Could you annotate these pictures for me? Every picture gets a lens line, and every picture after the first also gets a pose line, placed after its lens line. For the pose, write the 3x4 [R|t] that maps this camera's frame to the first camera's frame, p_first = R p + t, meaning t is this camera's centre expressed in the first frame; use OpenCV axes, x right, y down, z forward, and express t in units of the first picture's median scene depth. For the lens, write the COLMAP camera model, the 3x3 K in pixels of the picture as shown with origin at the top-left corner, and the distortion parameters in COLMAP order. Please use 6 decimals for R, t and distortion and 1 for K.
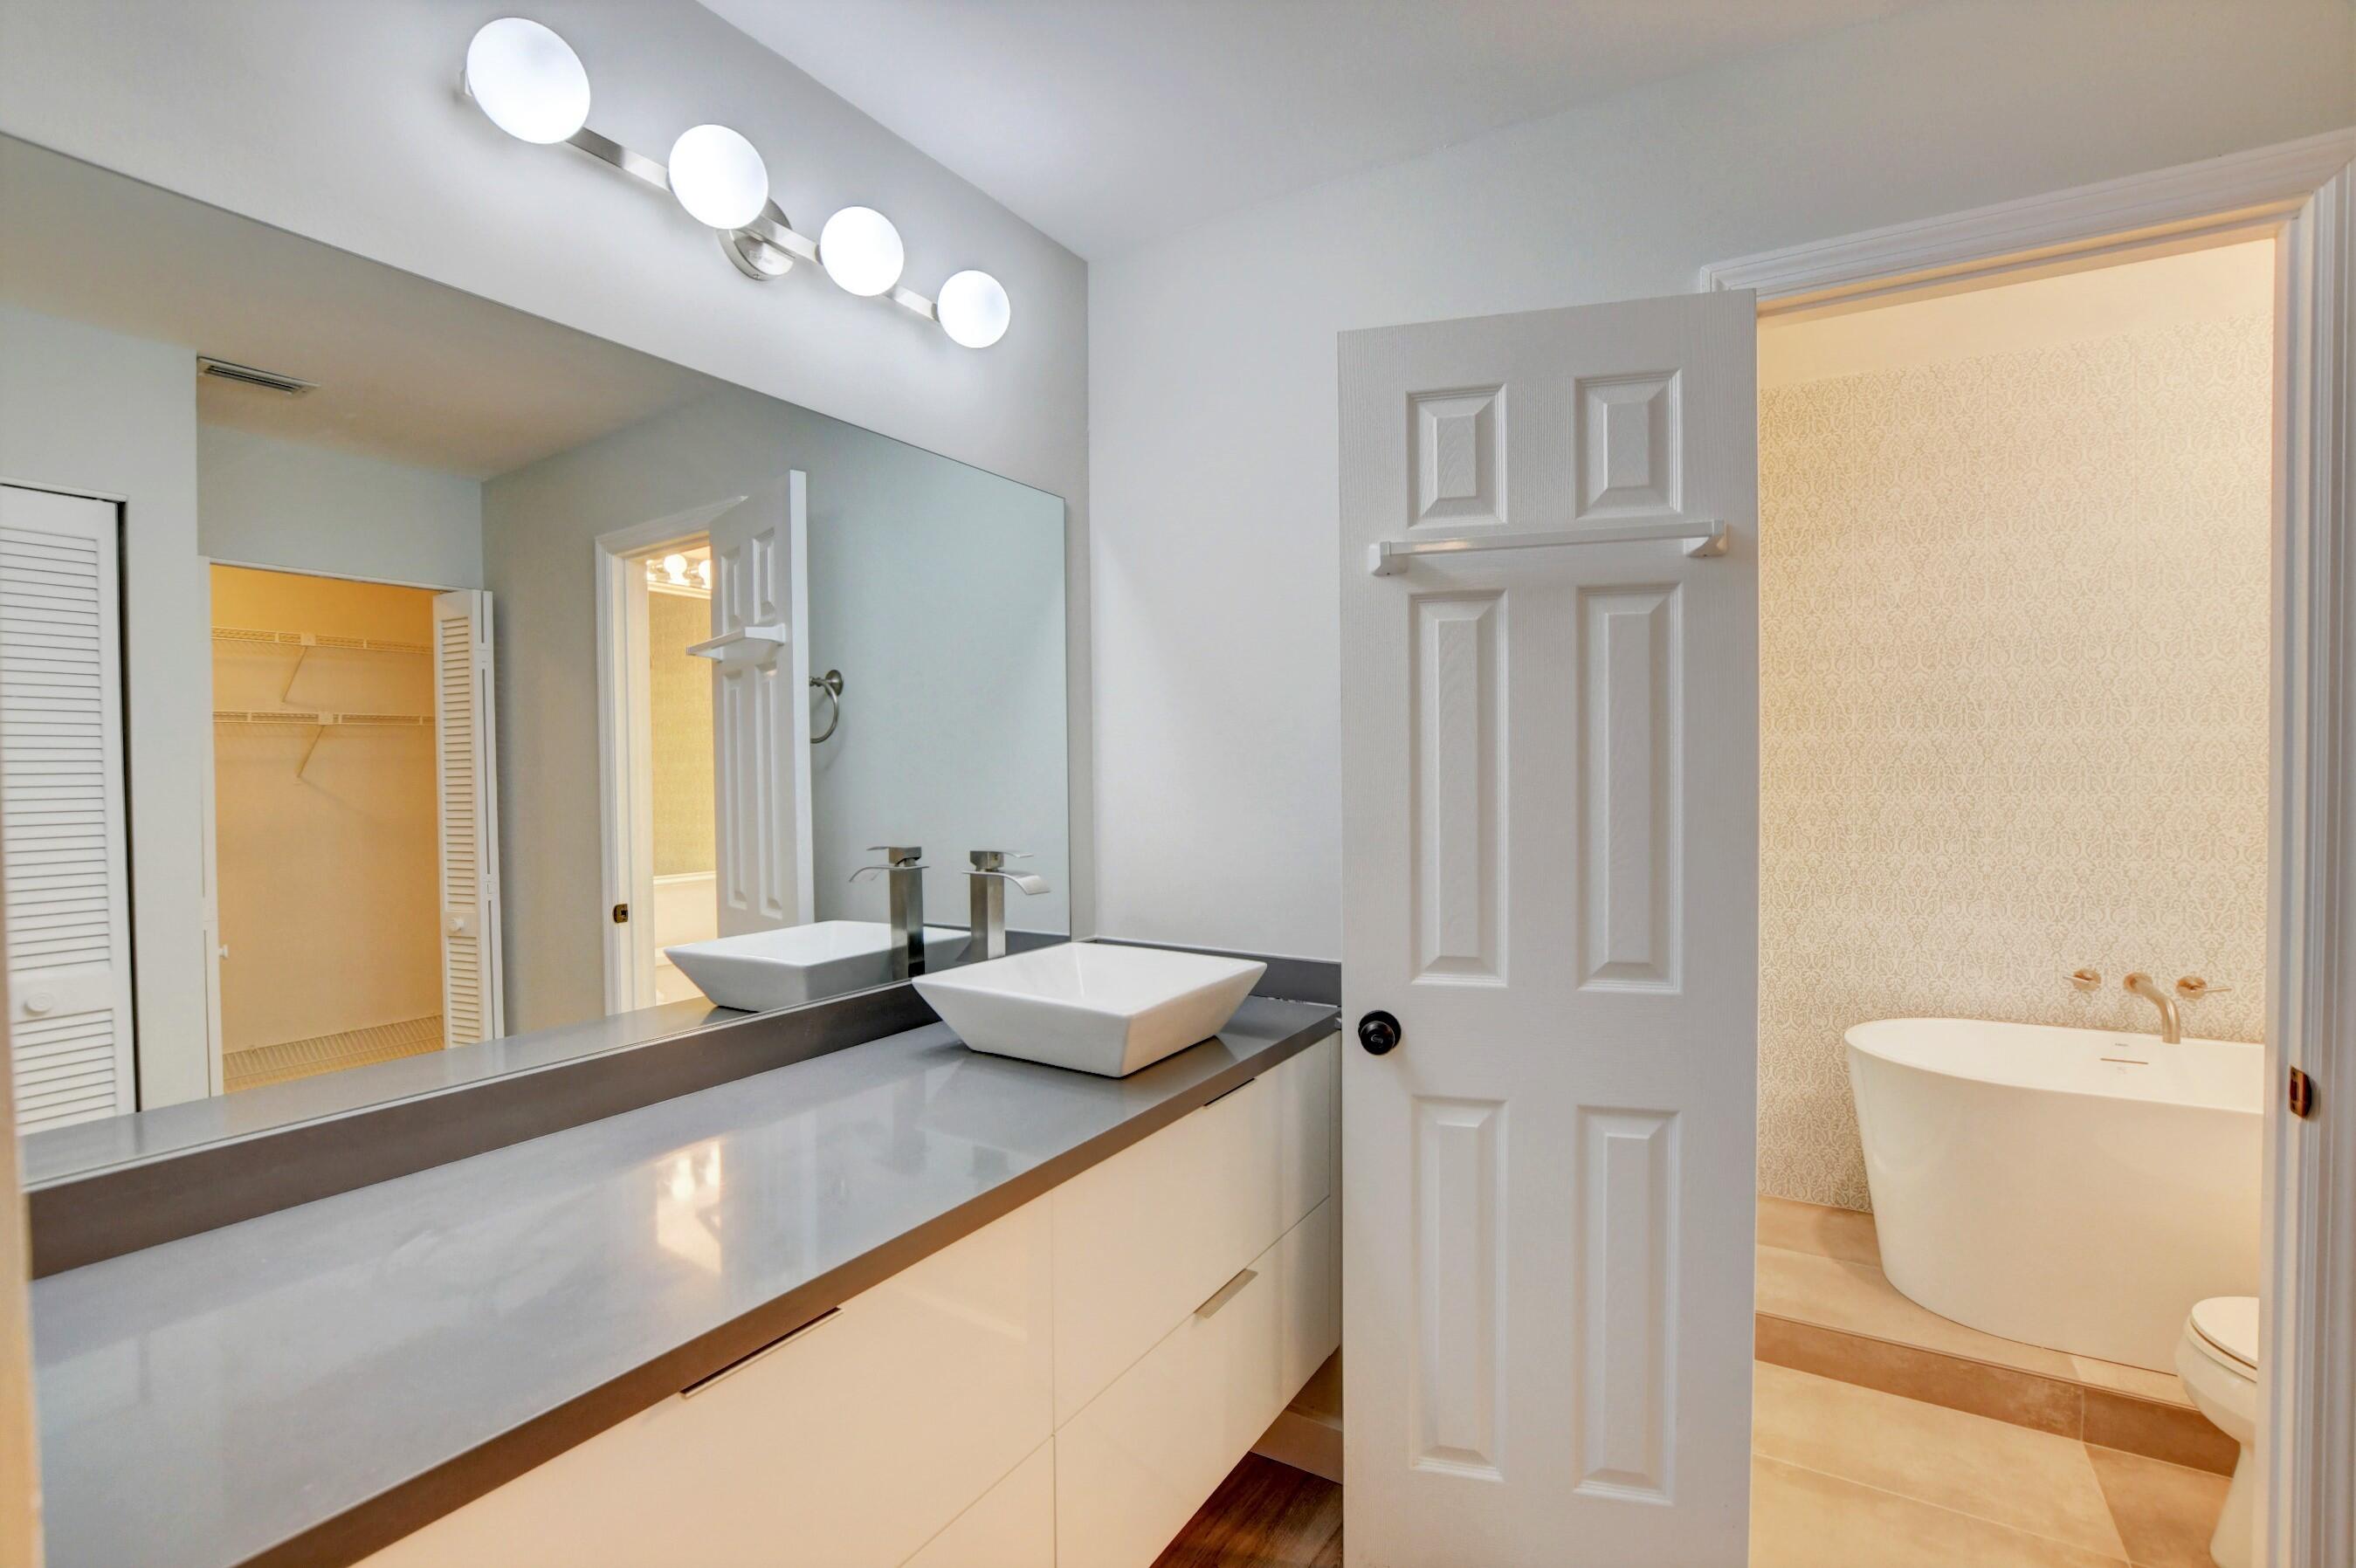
lens RADIAL K [[1050.8, 0, 1172.9], [0, 1050.8, 783.7], [0, 0, 1]] dist [-0.026574, 0.001755]
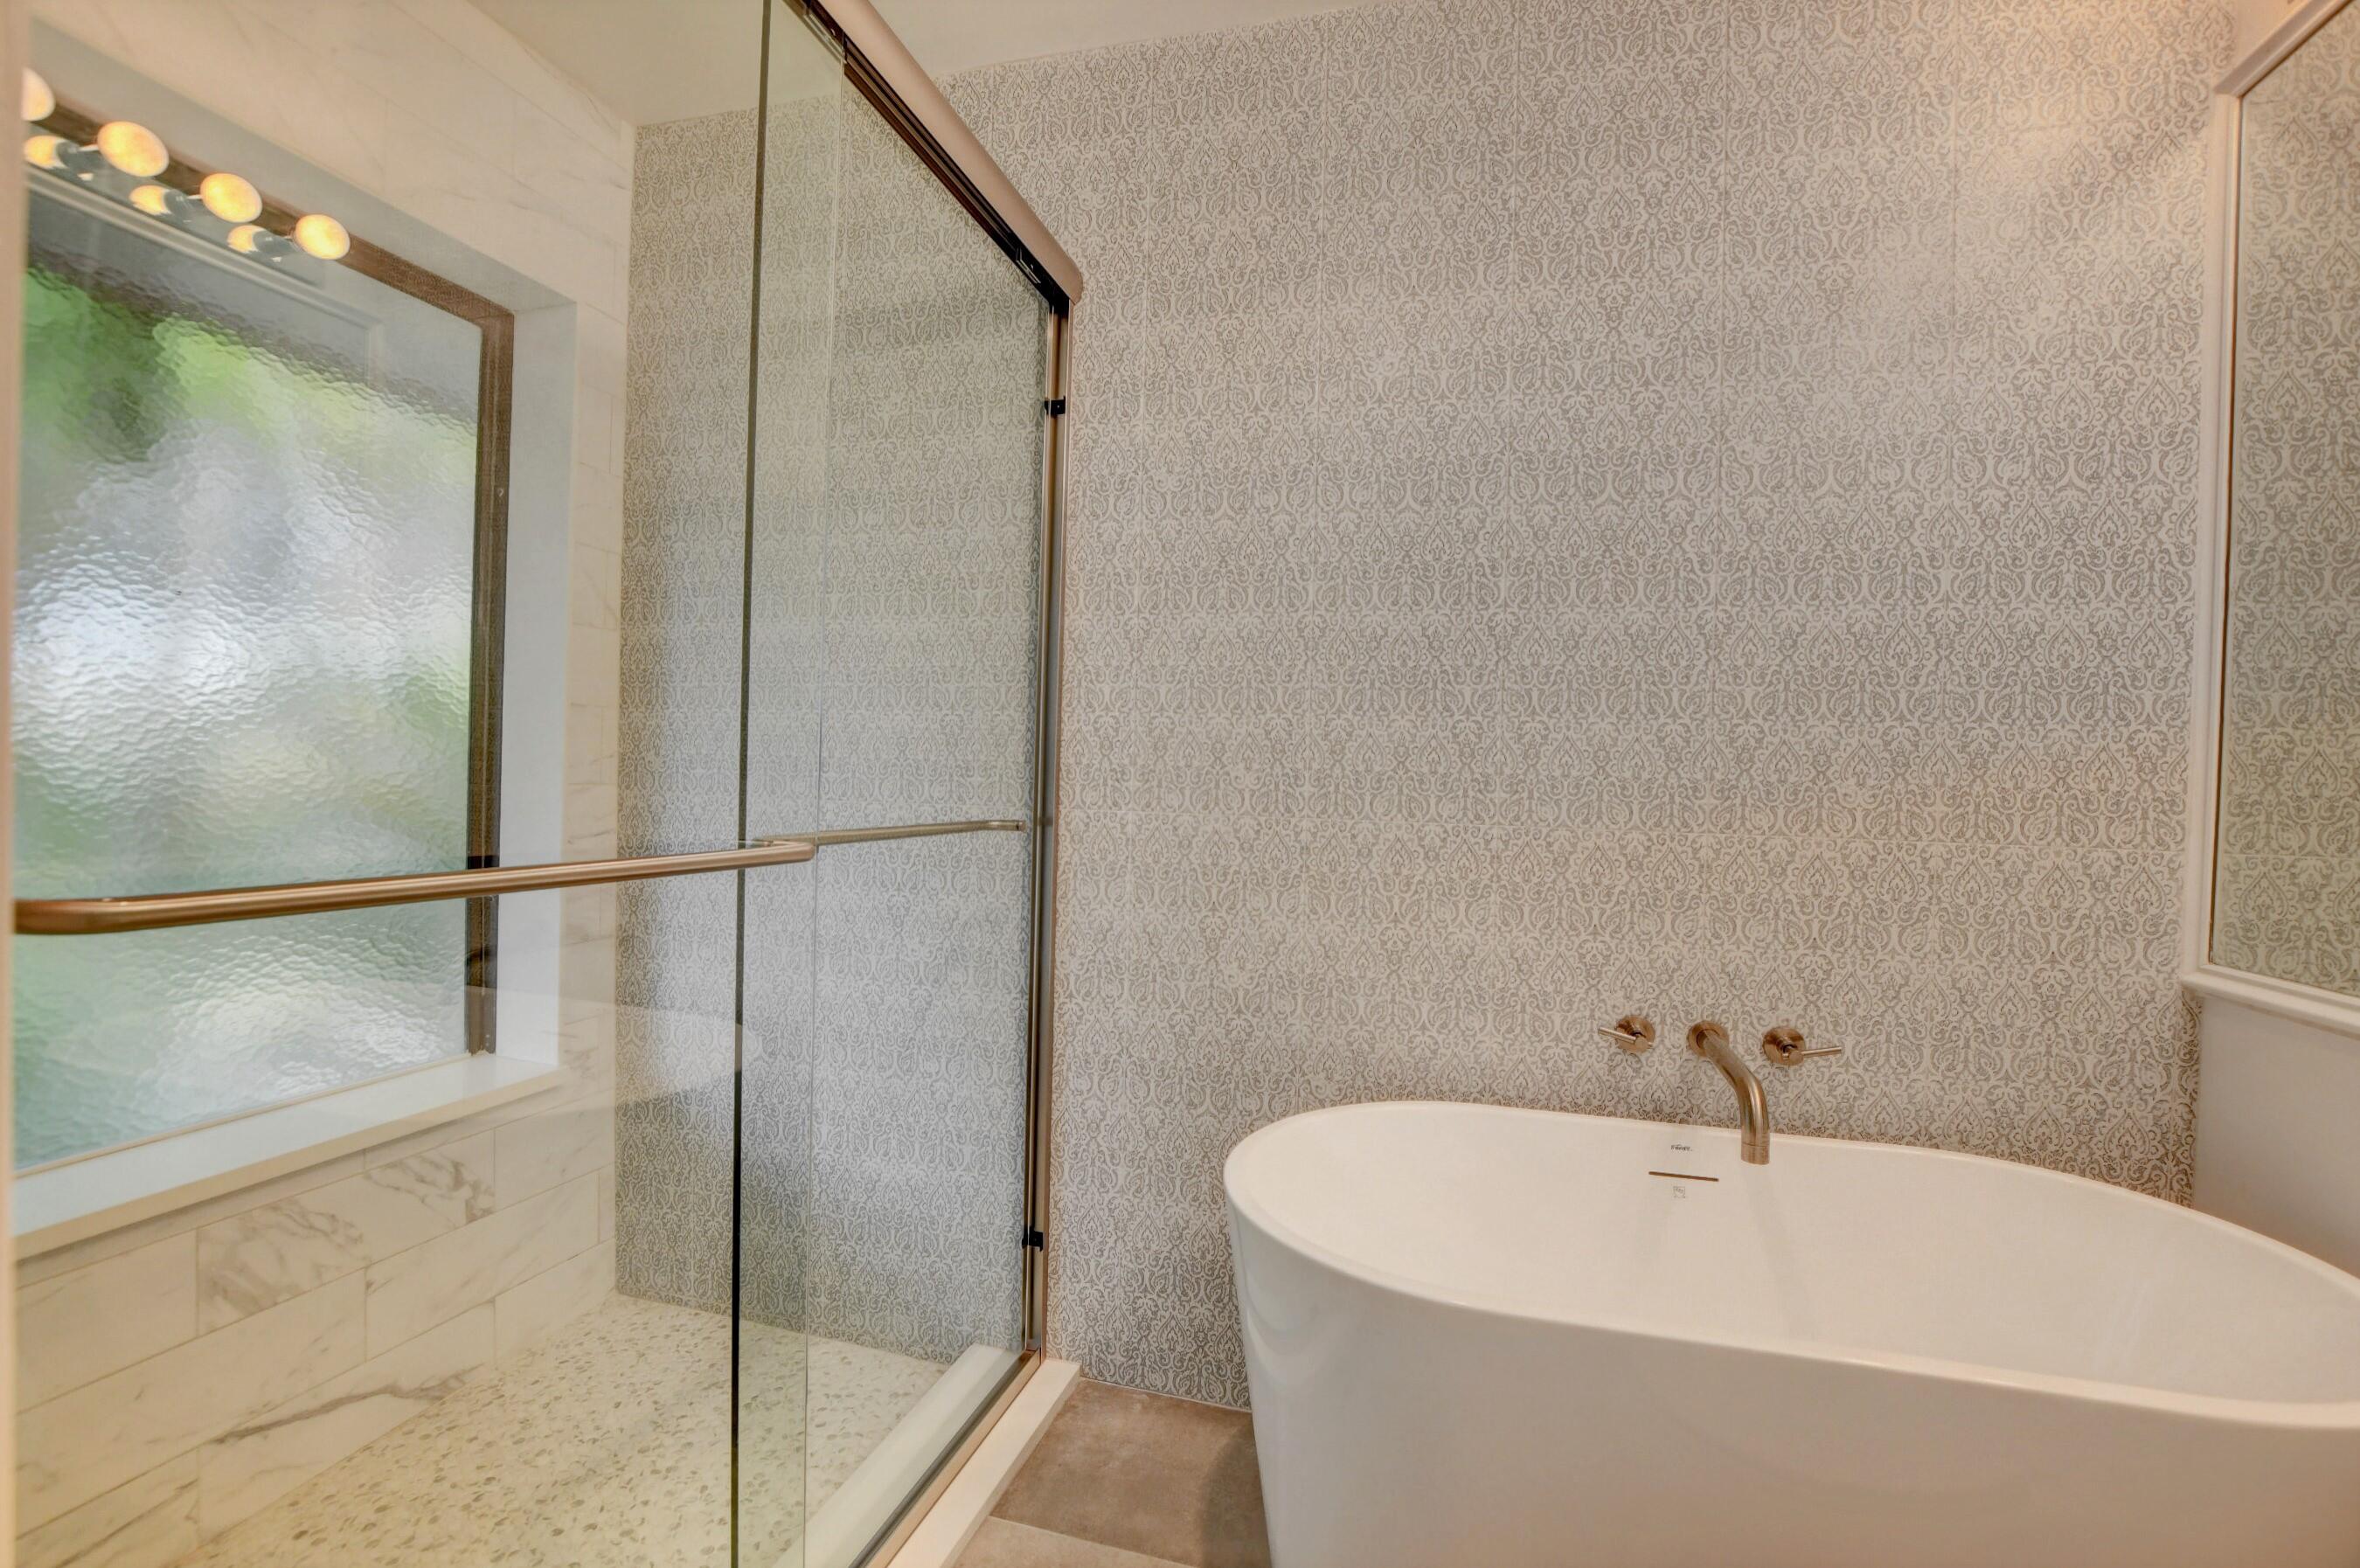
lens RADIAL K [[1052.6, 0, 1177.6], [0, 1052.6, 786.0], [0, 0, 1]] dist [-0.026574, 0.001755]
pose [[0.962541, 0.035551, 0.268795, 0.470175], [-0.033652, 0.999365, -0.011669, 0.064543], [-0.269040, 0.002186, 0.963127, 0.492896]]
